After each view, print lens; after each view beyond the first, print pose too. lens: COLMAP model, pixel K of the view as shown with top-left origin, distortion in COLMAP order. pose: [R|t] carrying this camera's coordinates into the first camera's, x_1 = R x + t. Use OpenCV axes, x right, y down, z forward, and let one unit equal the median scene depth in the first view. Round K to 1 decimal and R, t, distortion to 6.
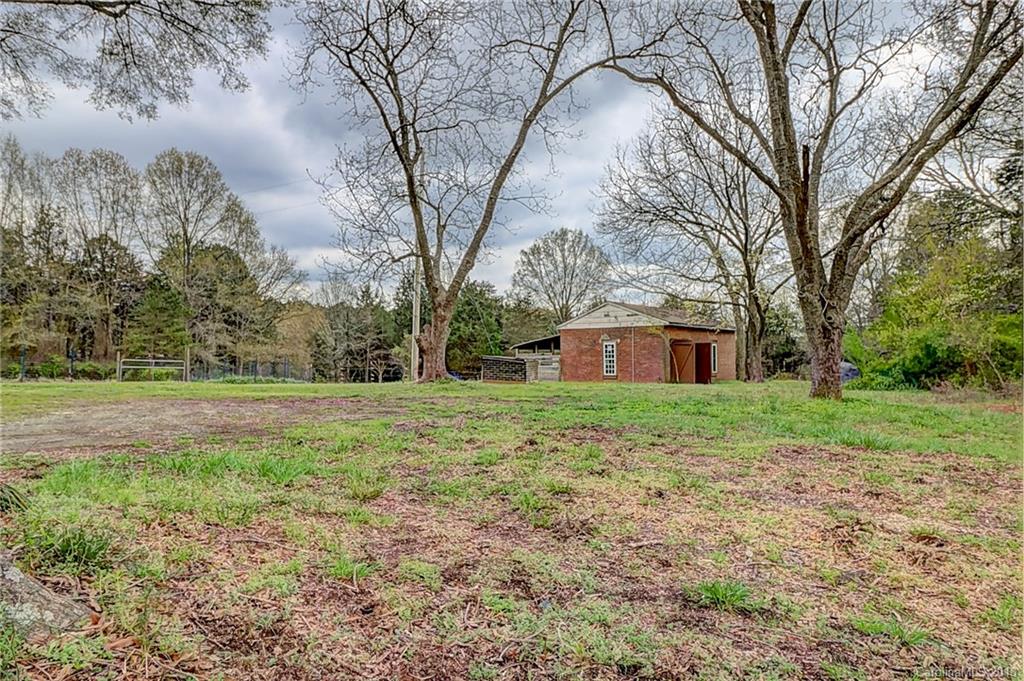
lens RADIAL K [[697.4, 0, 512.0], [0, 697.4, 341.6], [0, 0, 1]] dist [0.010987, -0.012175]
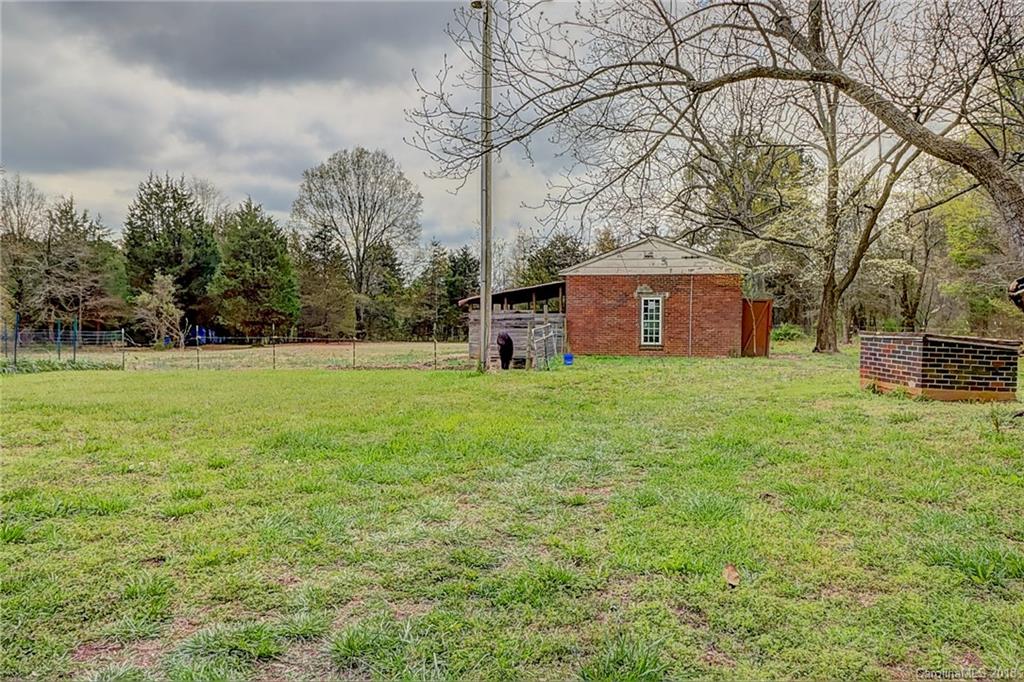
lens RADIAL K [[697.4, 0, 512.3], [0, 697.4, 341.5], [0, 0, 1]] dist [0.010987, -0.012175]
pose [[0.902300, -0.015517, 0.430828, -0.273690], [-0.017164, 0.997267, 0.071865, -0.001694], [-0.430766, -0.072238, 0.899568, 0.438844]]
